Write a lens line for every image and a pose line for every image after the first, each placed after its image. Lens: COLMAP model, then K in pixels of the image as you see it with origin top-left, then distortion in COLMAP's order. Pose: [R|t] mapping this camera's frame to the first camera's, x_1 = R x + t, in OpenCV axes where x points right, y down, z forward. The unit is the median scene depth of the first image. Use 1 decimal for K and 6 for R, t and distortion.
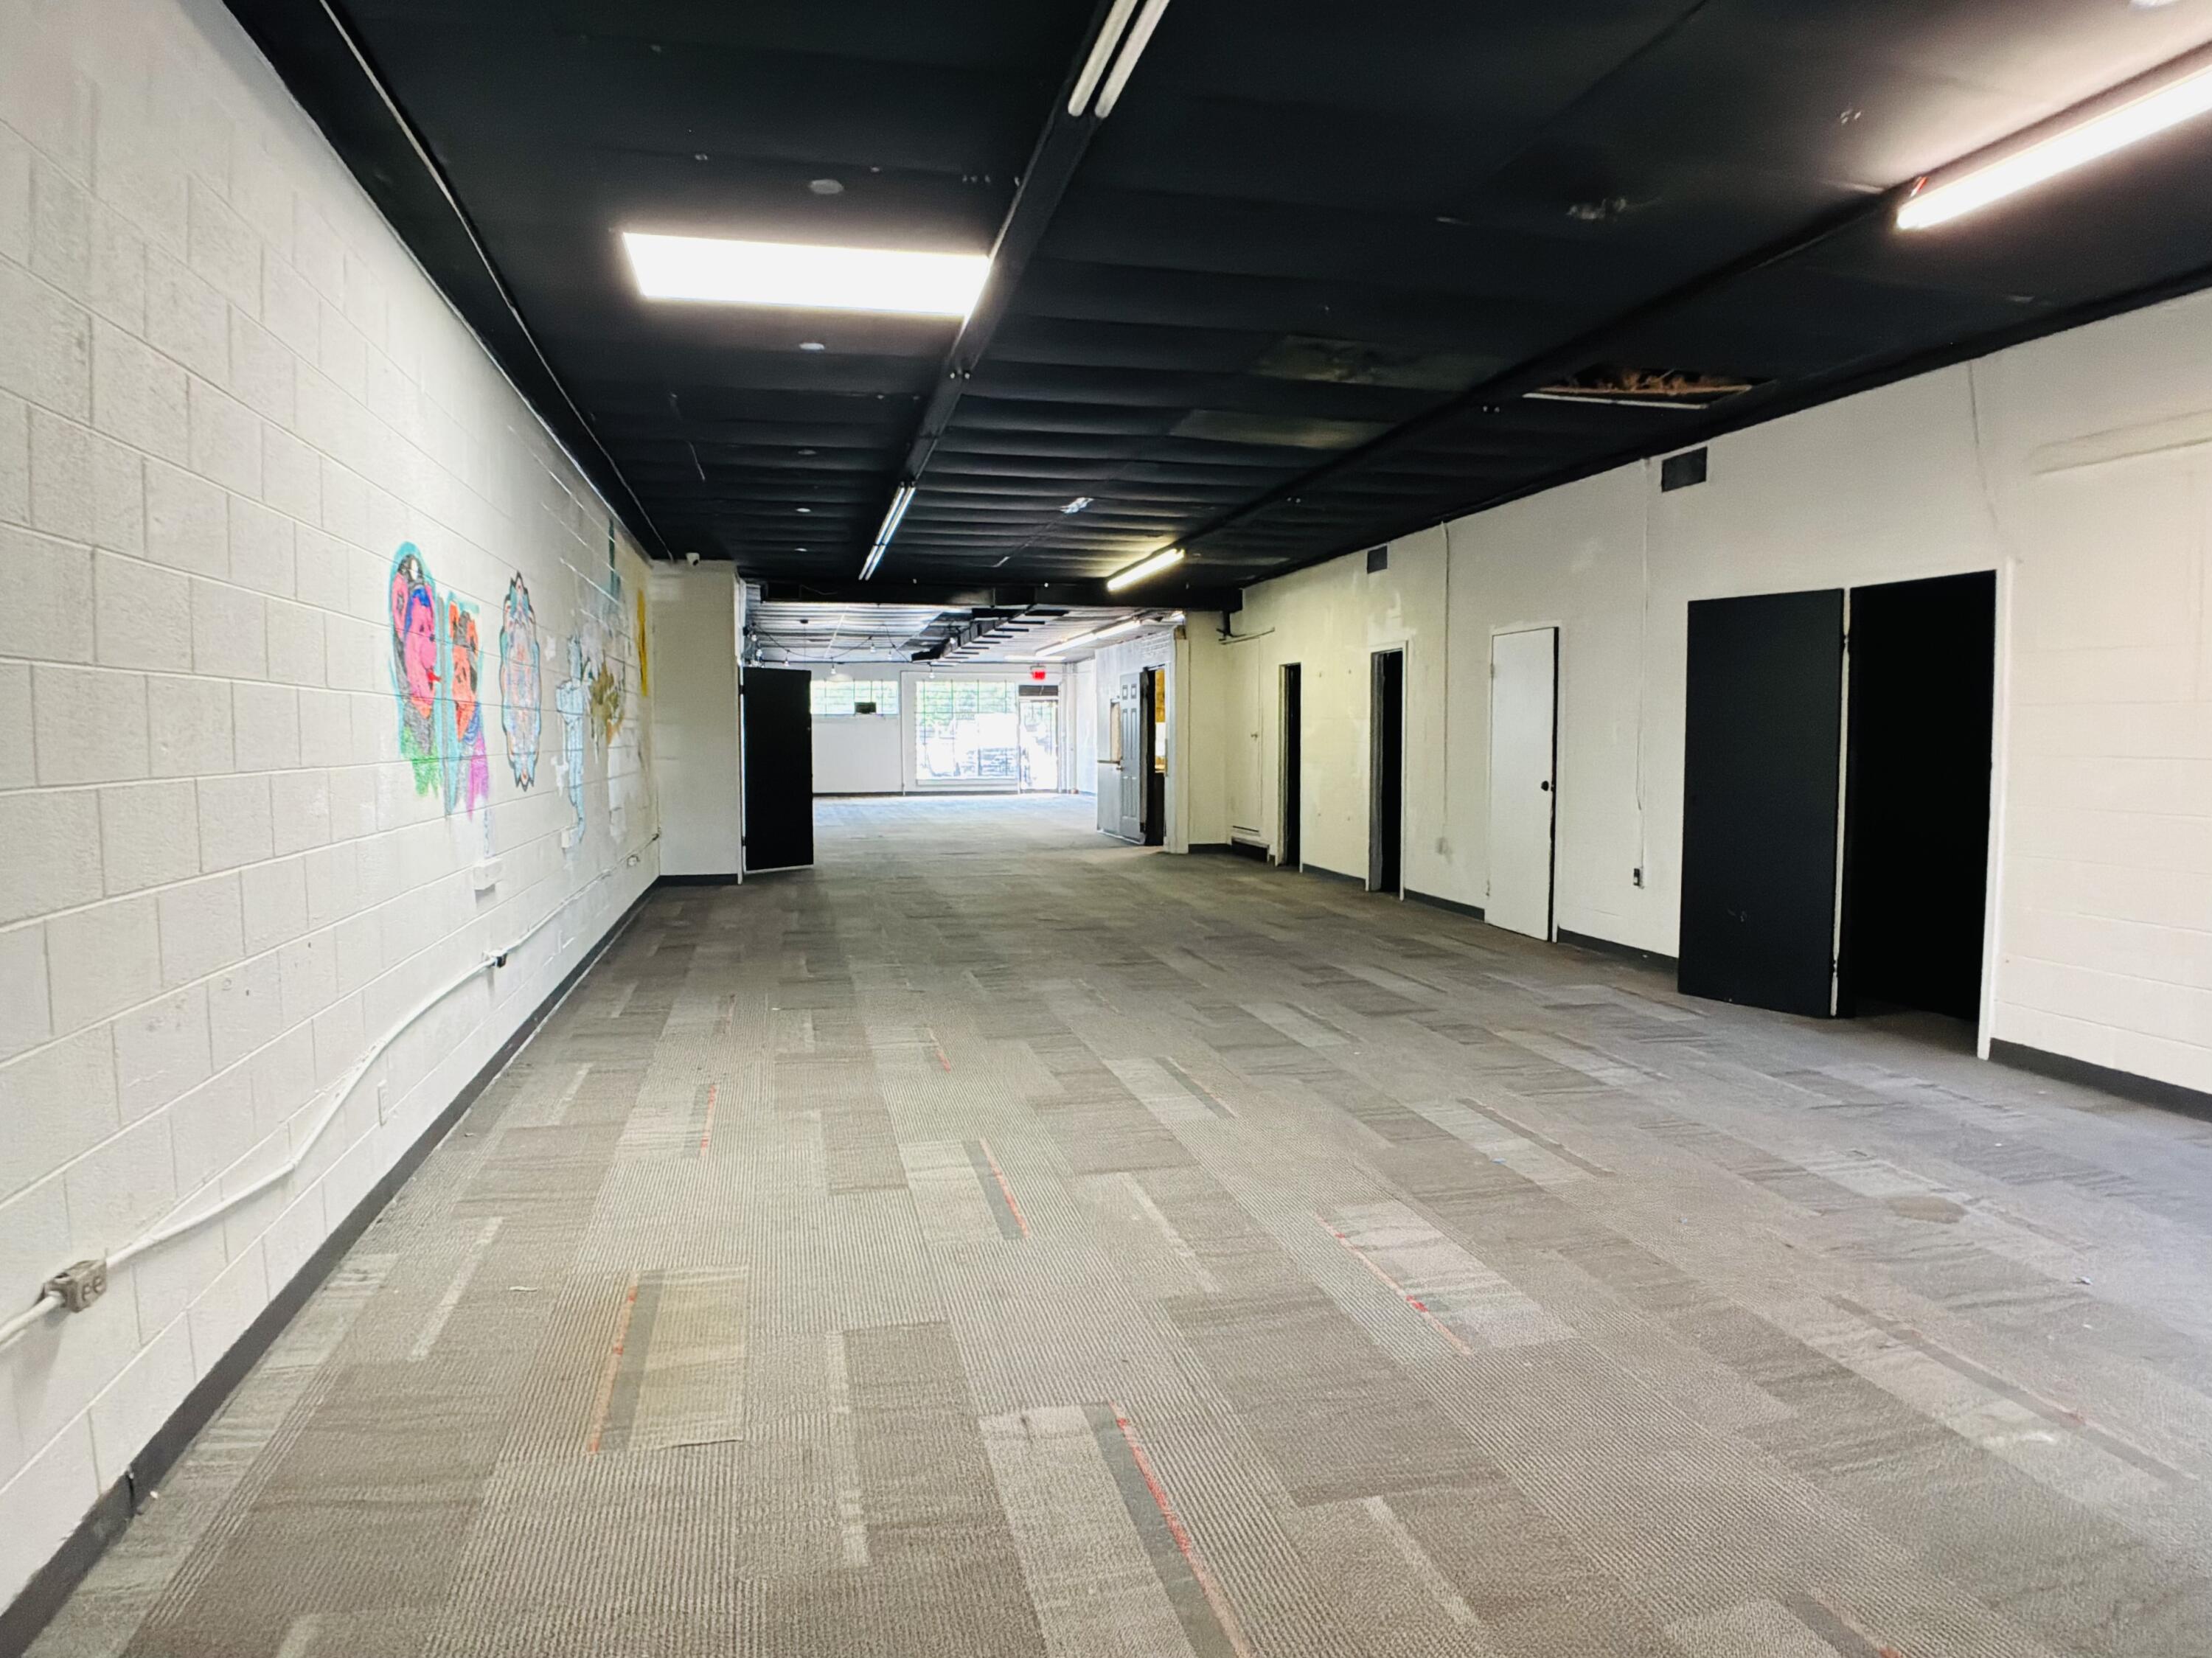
lens RADIAL K [[1214.5, 0, 1106.0], [0, 1214.5, 829.0], [0, 0, 1]] dist [-0.001704, -0.000397]
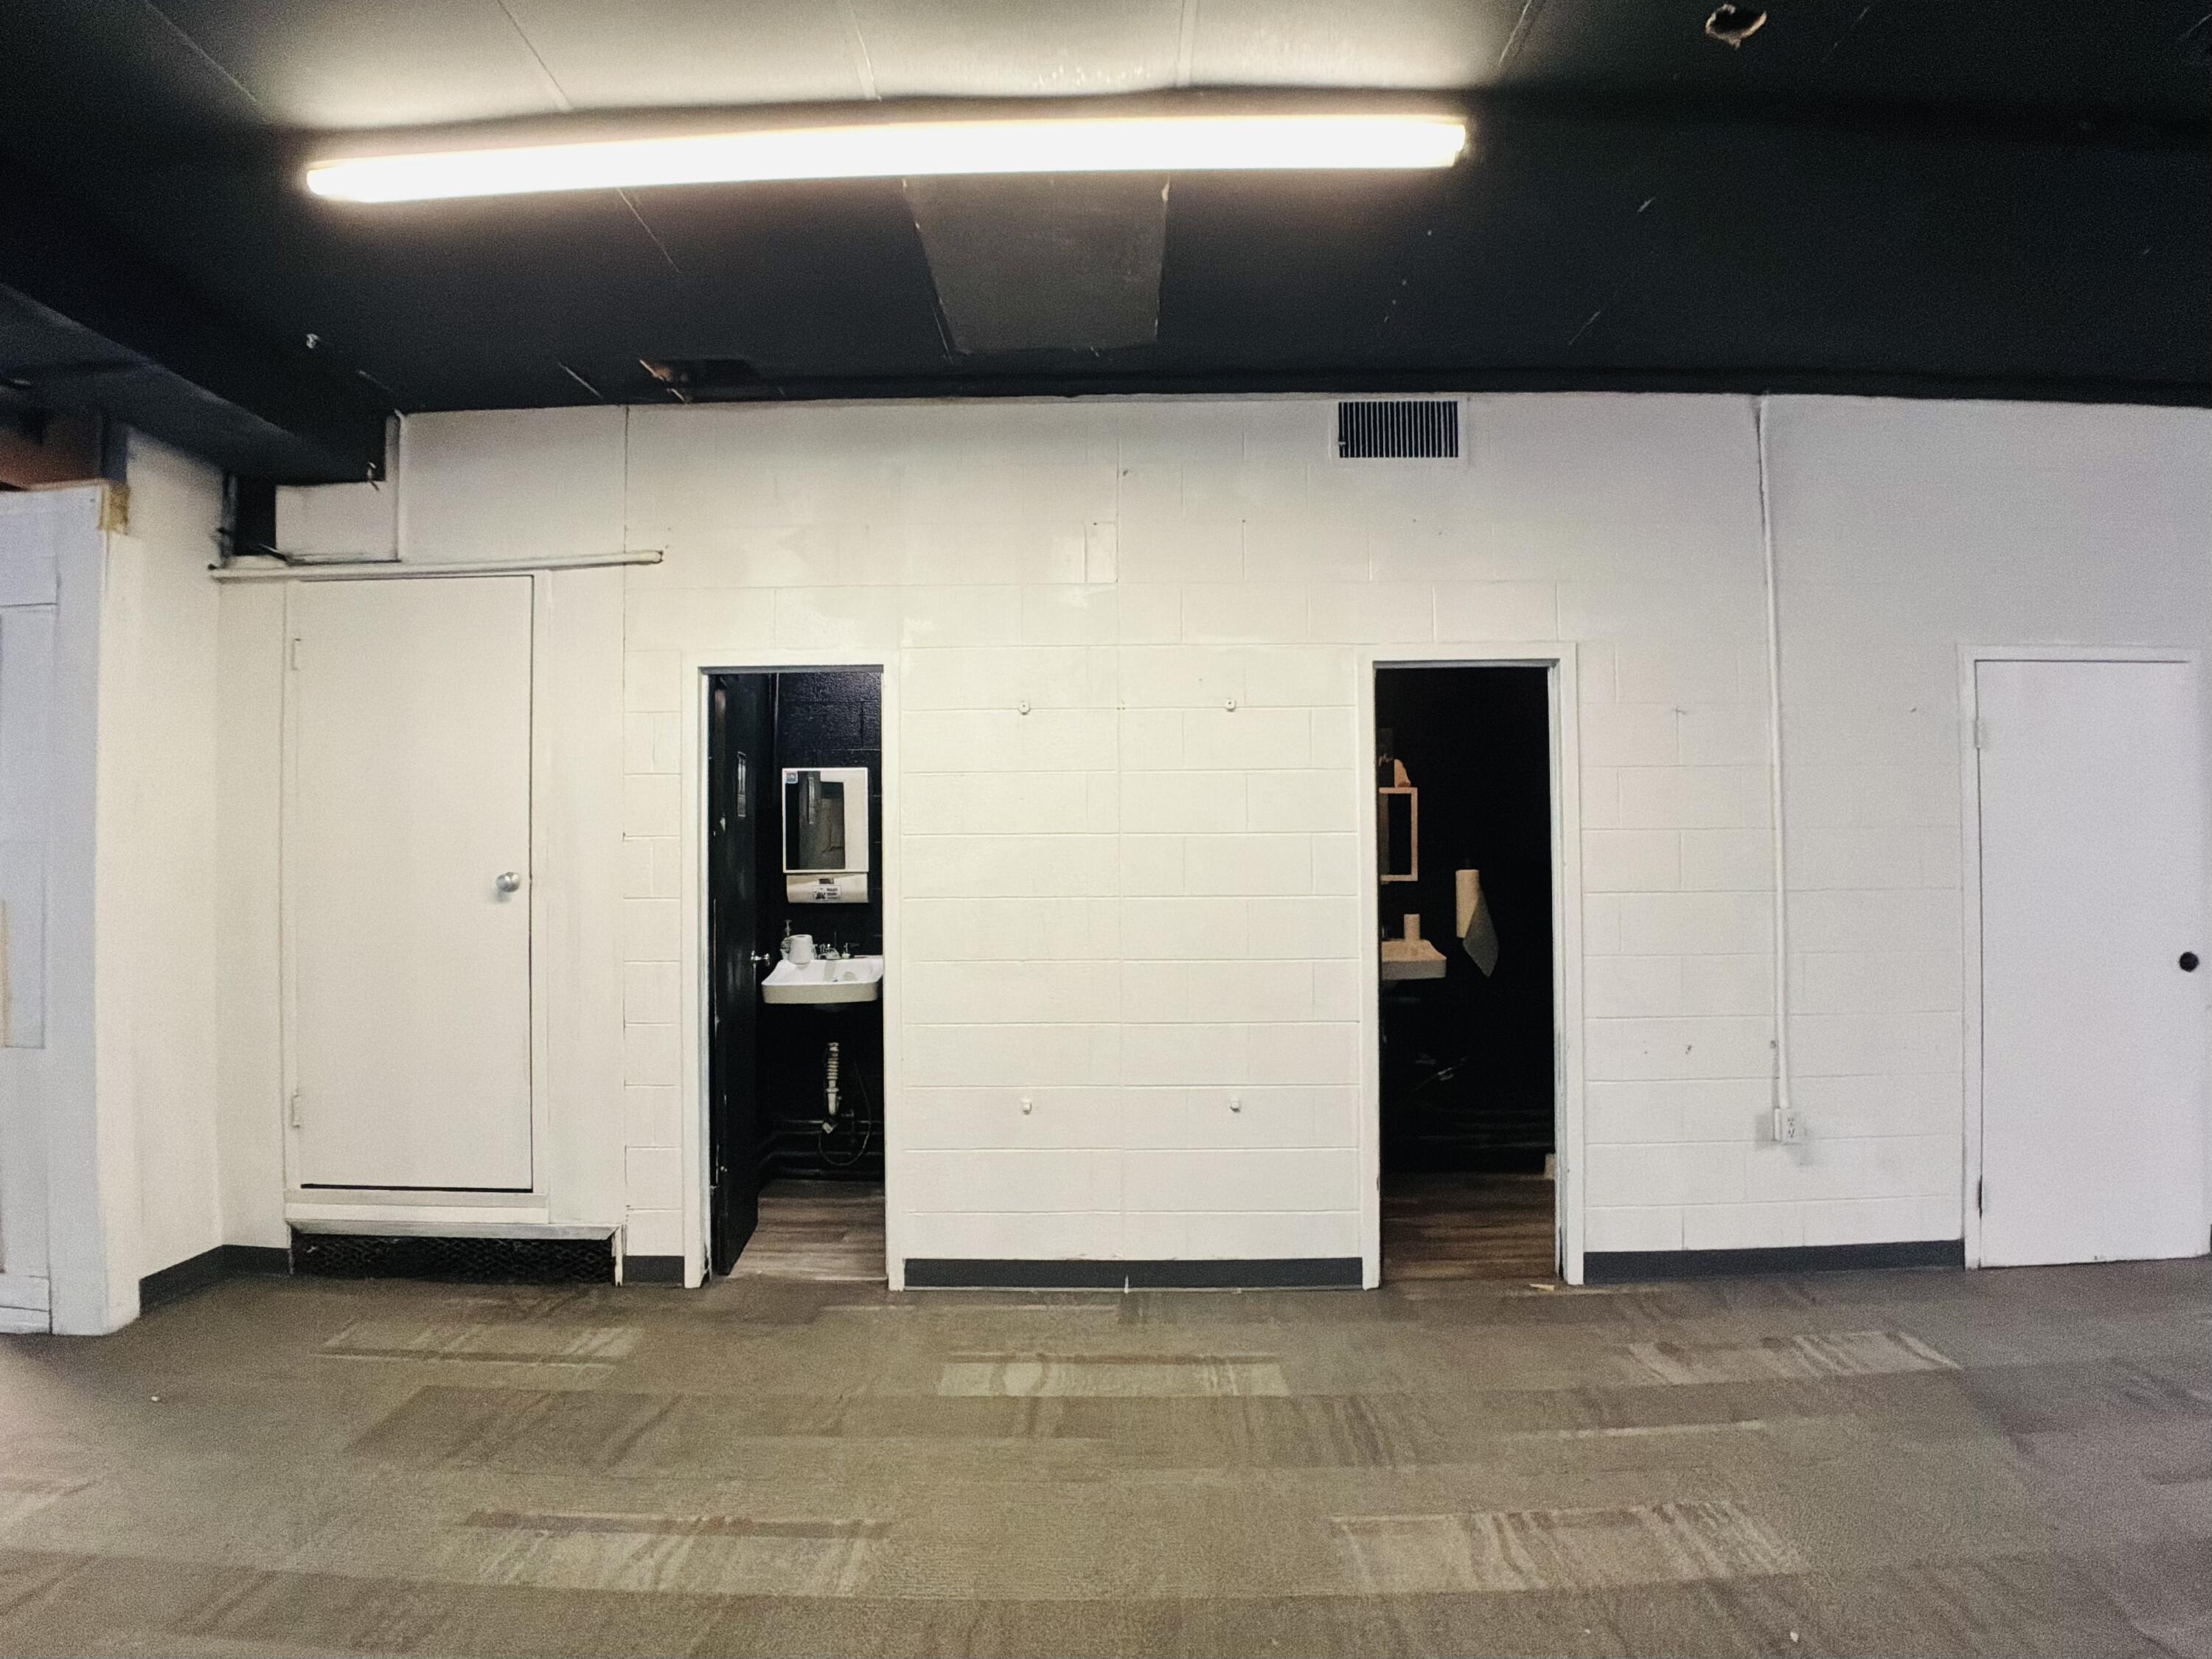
lens RADIAL K [[1500.5, 0, 1106.4], [0, 1500.5, 856.6], [0, 0, 1]] dist [0.004182, 0.000871]
pose [[0.271060, 0.004893, 0.962550, -0.275290], [0.080462, 0.996372, -0.027724, -0.078130], [-0.959194, 0.084963, 0.269683, 0.969562]]
